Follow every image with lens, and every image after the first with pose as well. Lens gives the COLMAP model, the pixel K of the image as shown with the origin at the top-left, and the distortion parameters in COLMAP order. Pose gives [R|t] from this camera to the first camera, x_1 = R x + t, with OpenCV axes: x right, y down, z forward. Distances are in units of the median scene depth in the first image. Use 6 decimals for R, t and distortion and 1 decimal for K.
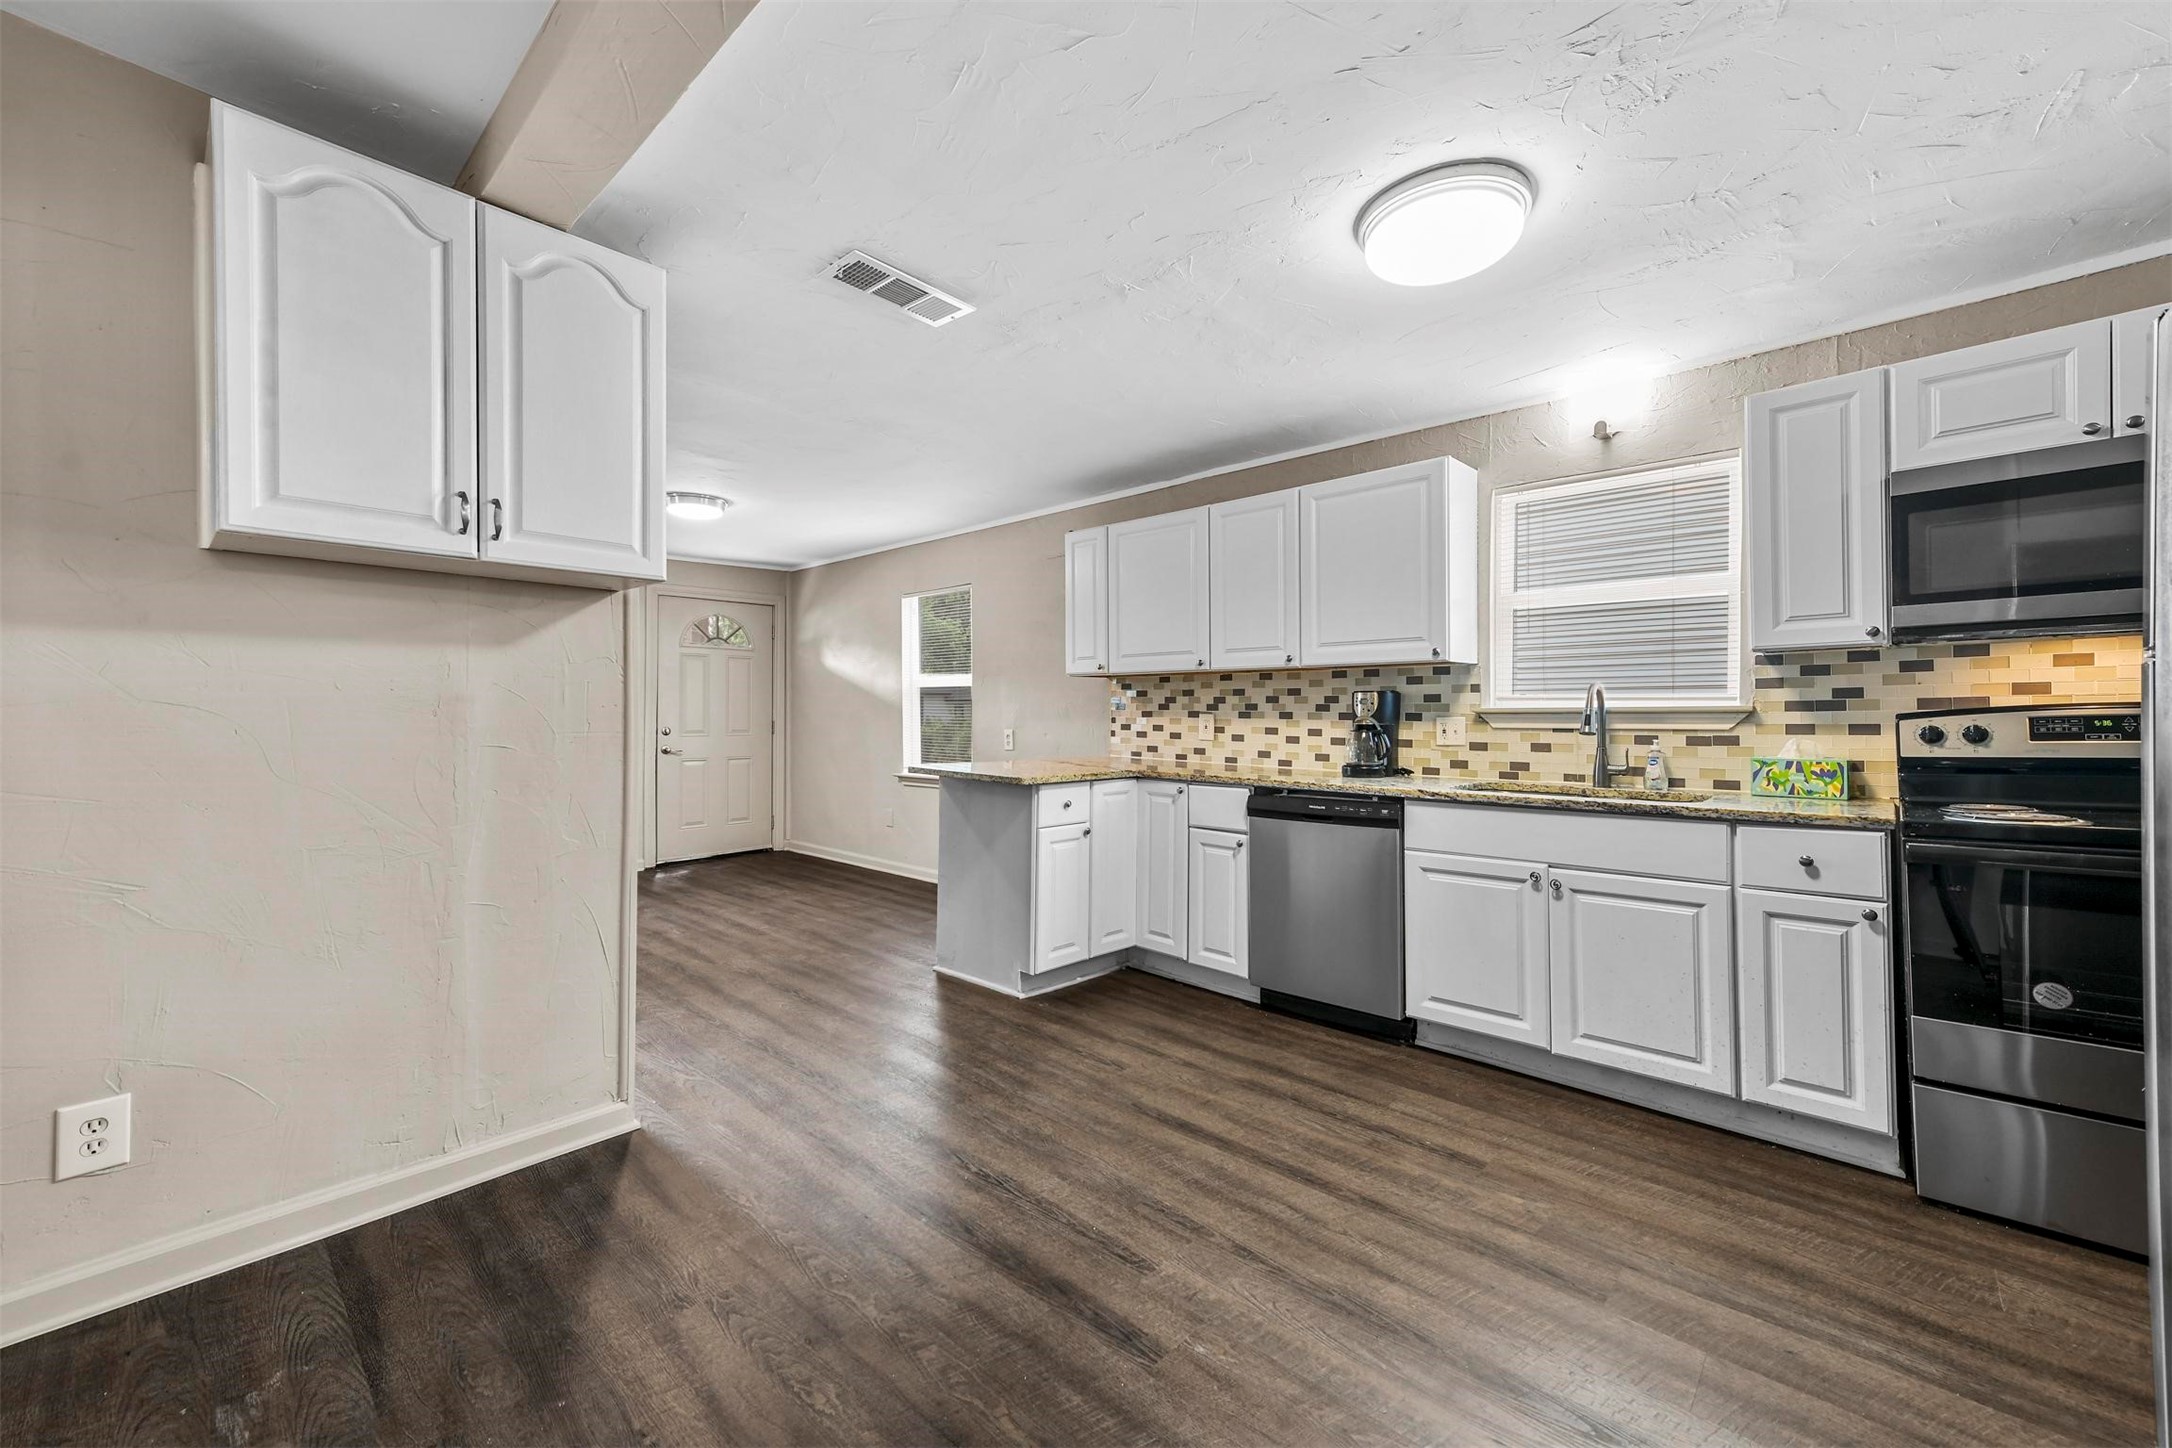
lens RADIAL K [[859.3, 0, 1080.3], [0, 859.3, 711.6], [0, 0, 1]] dist [0.014176, 0.000573]
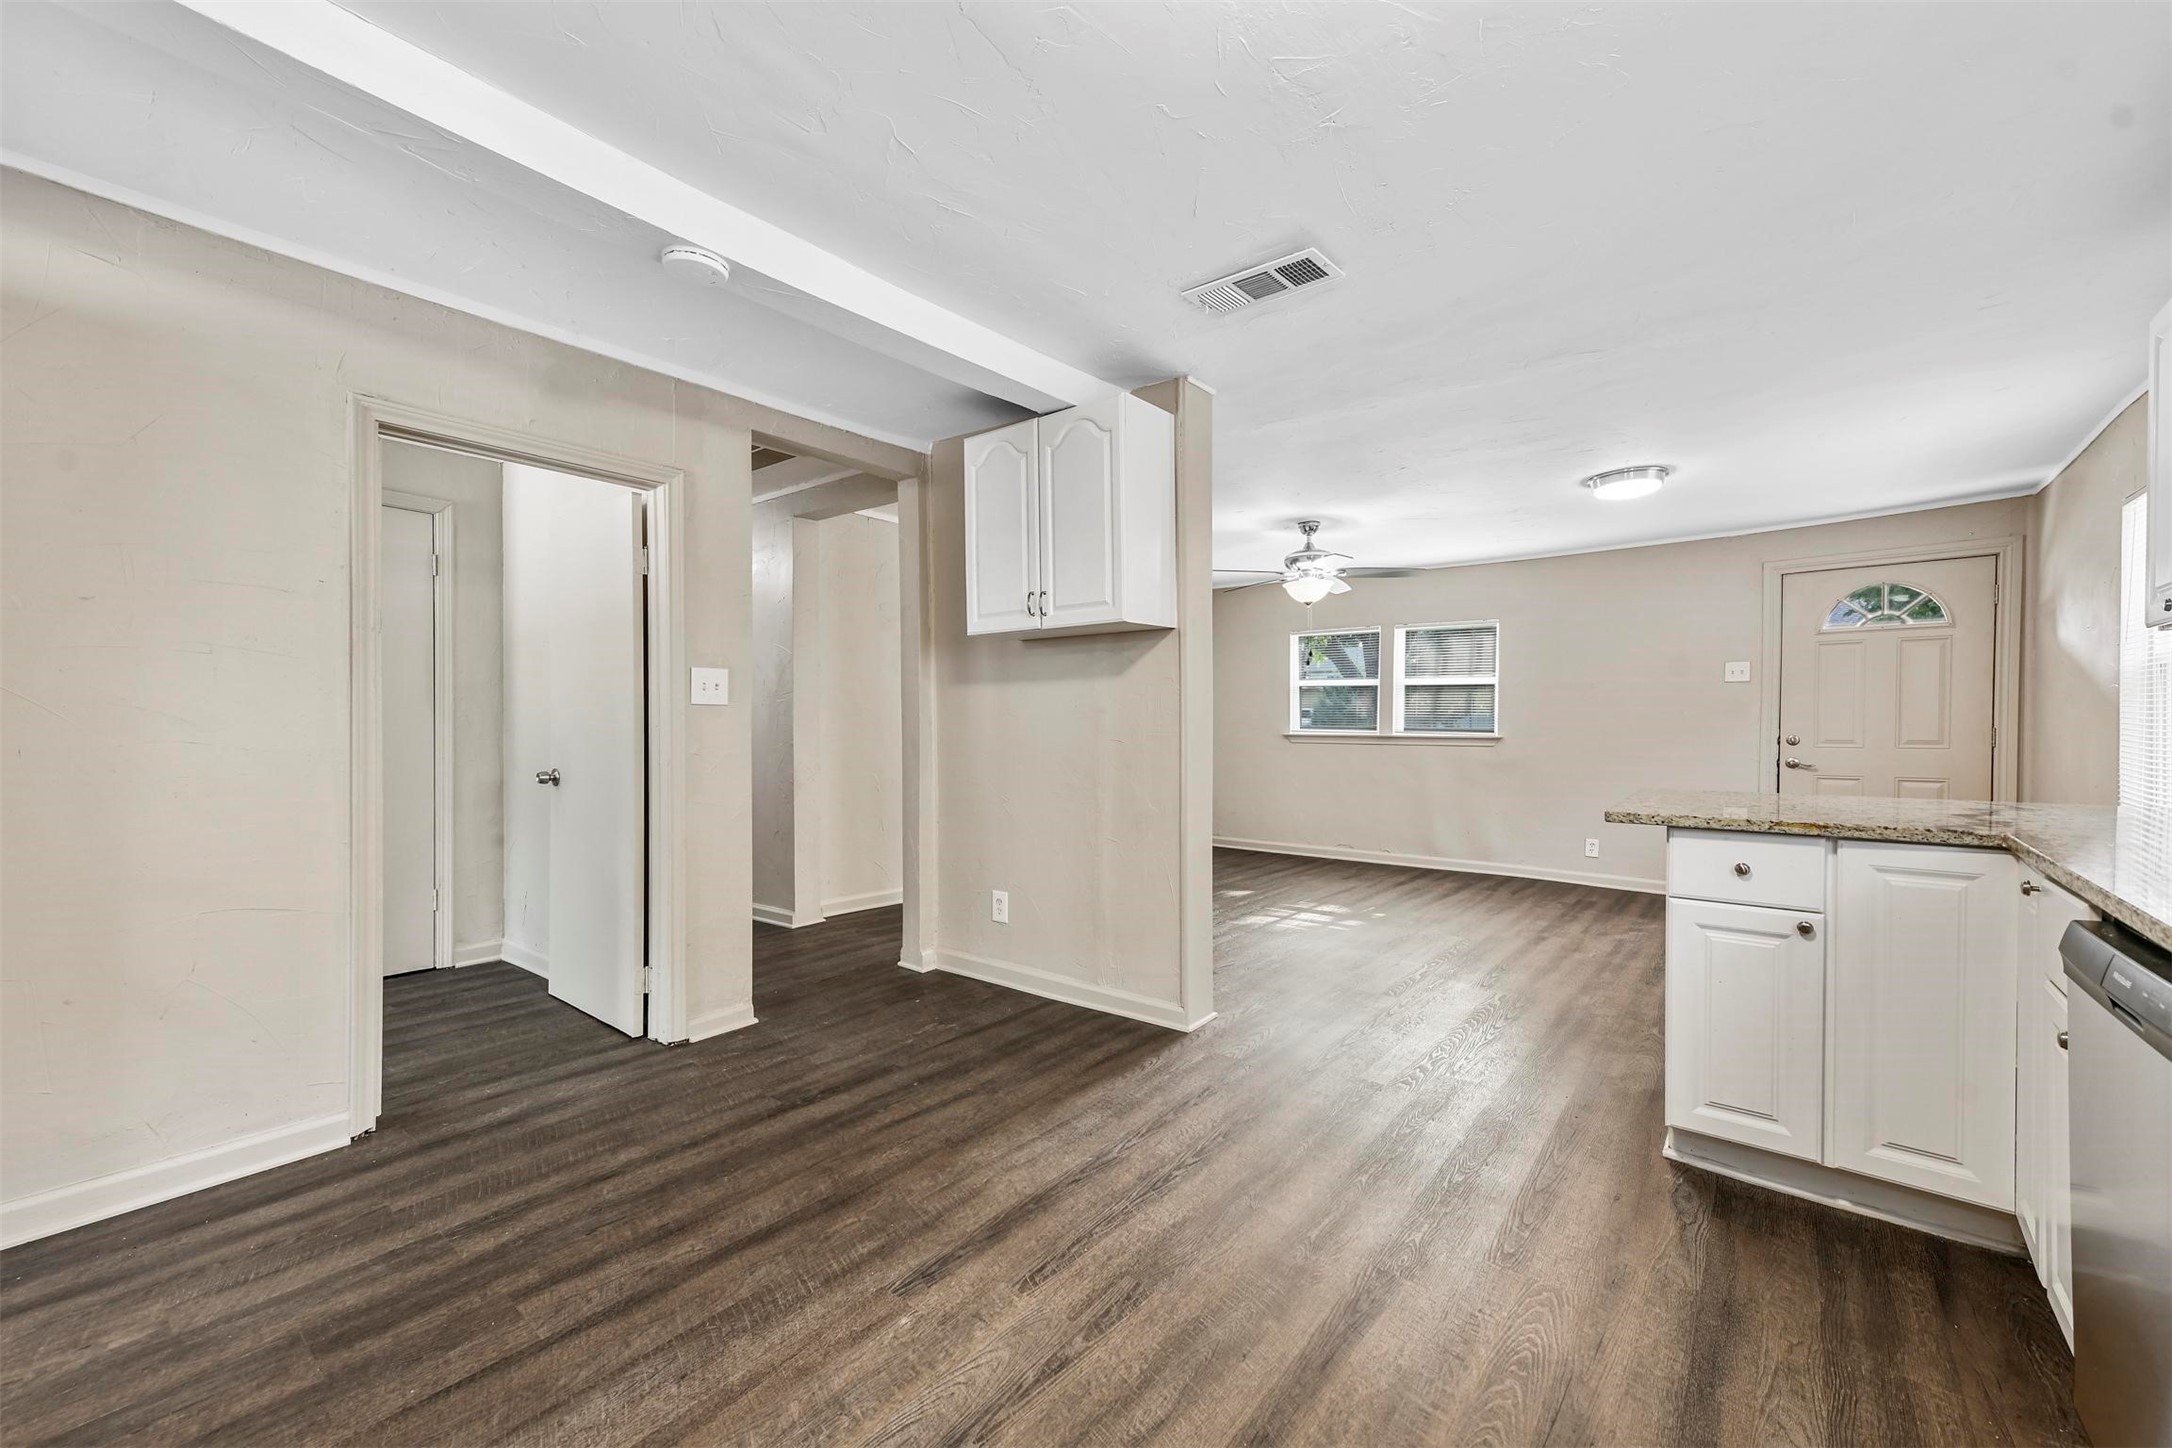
lens RADIAL K [[859.3, 0, 1097.8], [0, 859.3, 739.8], [0, 0, 1]] dist [0.014176, 0.000573]
pose [[0.080685, 0.017780, -0.996581, 0.549340], [0.007060, 0.999806, 0.018409, 0.006026], [0.996715, -0.008521, 0.080543, 0.532739]]
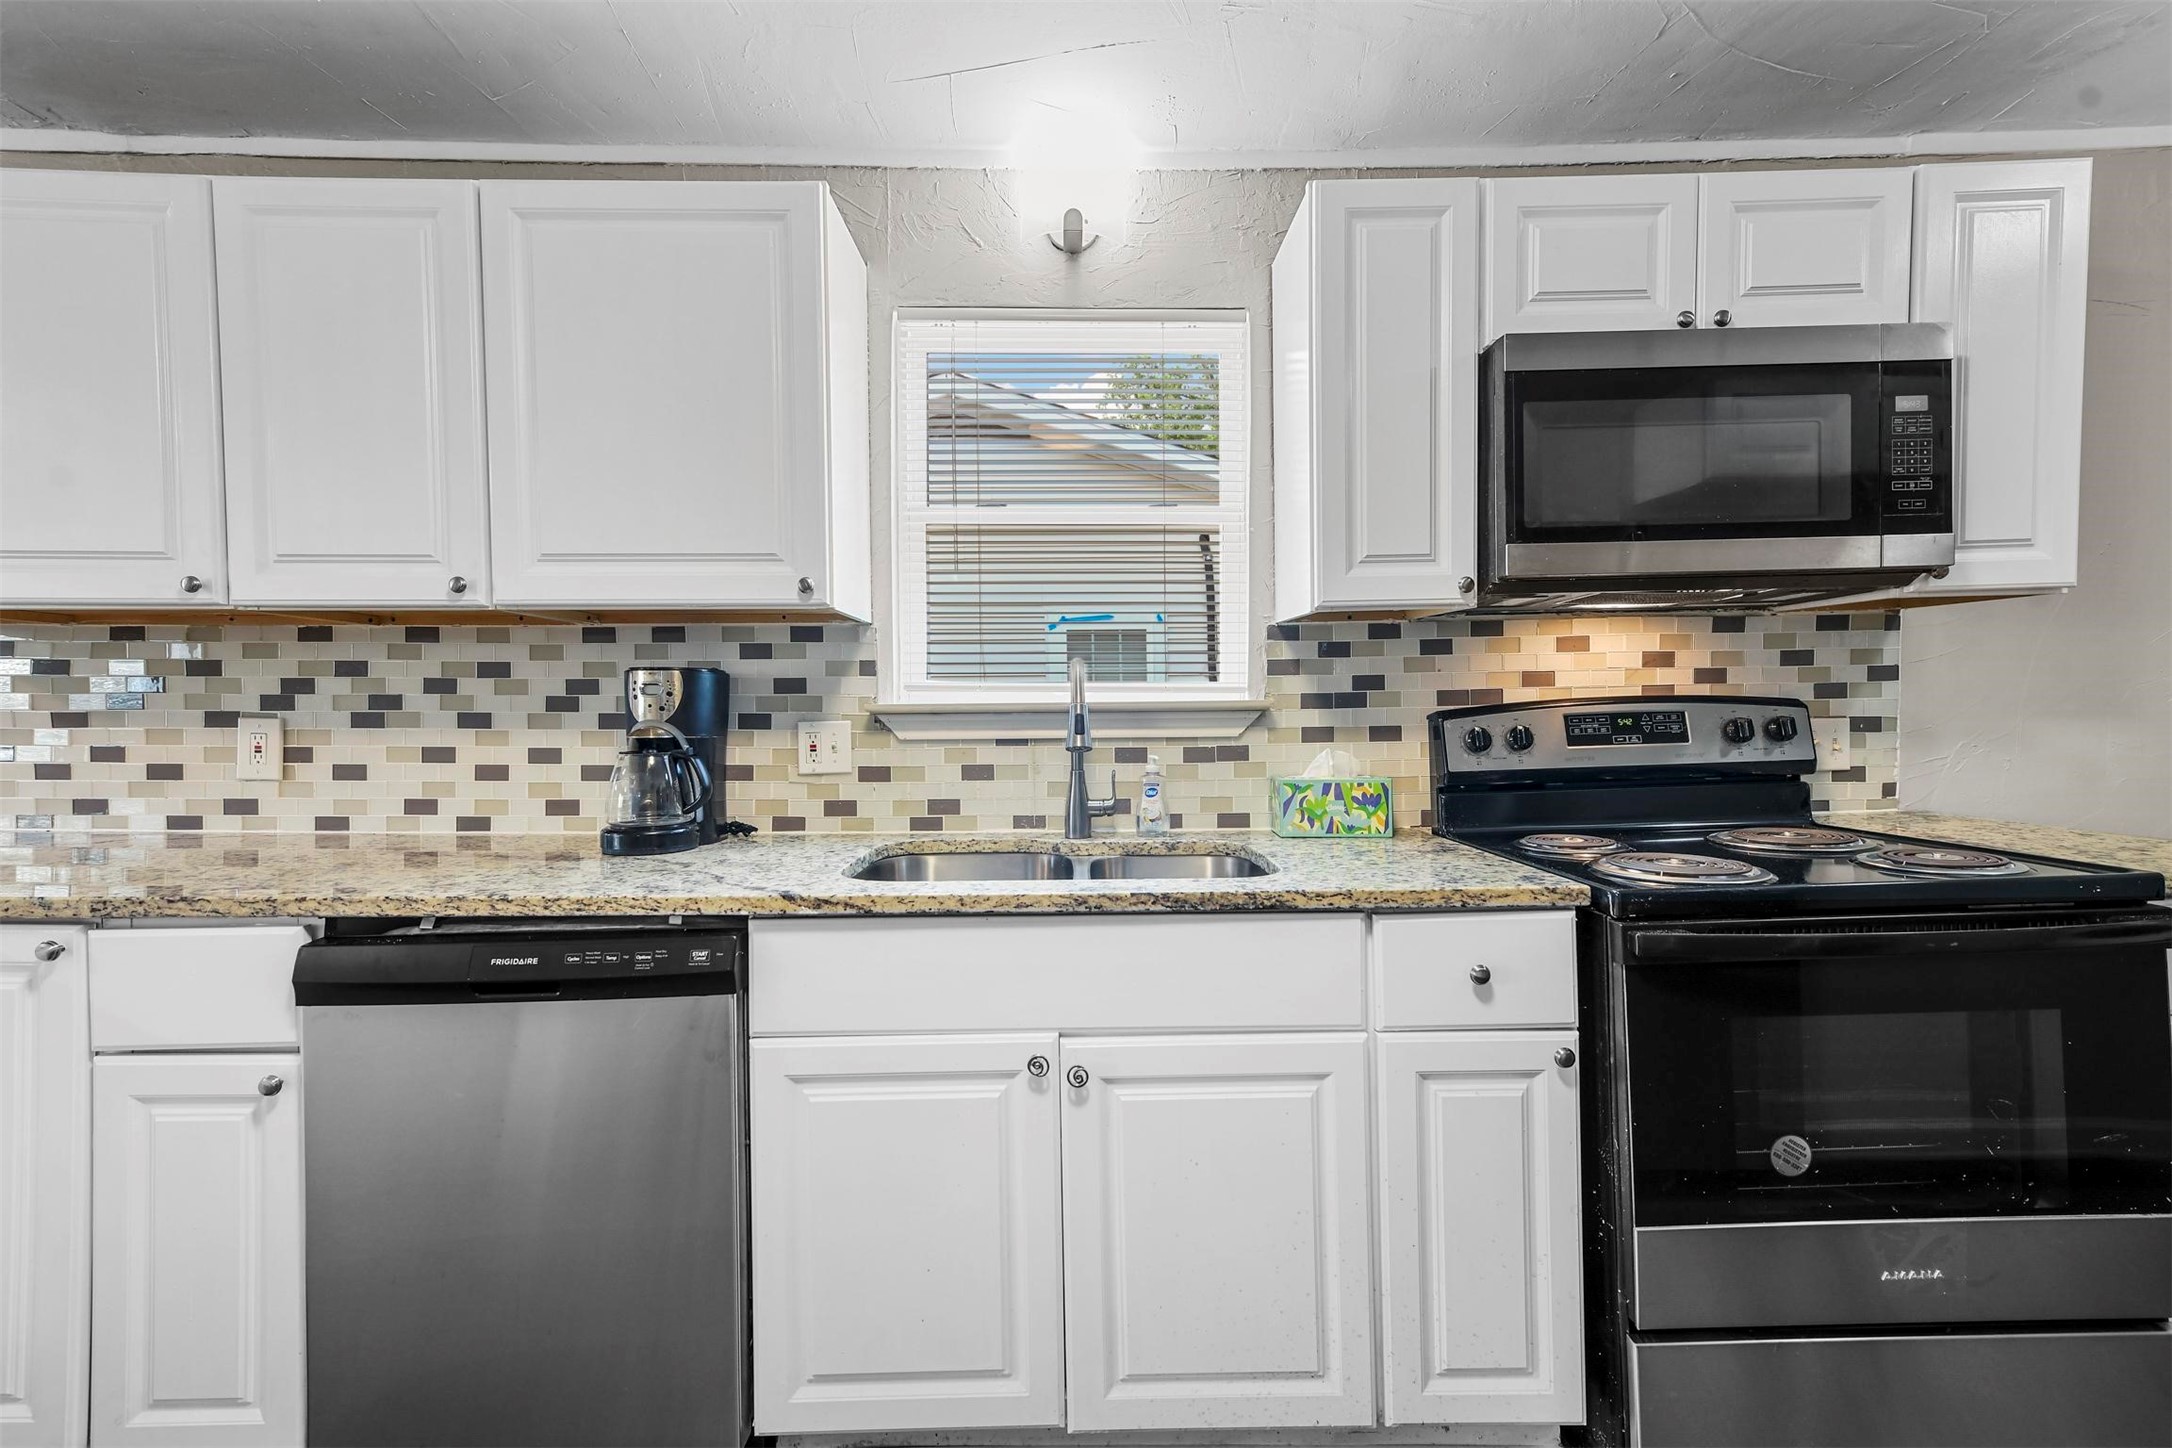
lens RADIAL K [[859.3, 0, 1088.5], [0, 859.3, 726.7], [0, 0, 1]] dist [0.014176, 0.000573]
pose [[0.718517, -0.012687, 0.695393, 0.180514], [0.003943, 0.999892, 0.014169, 0.003038], [-0.695498, -0.007439, 0.718490, 0.515459]]
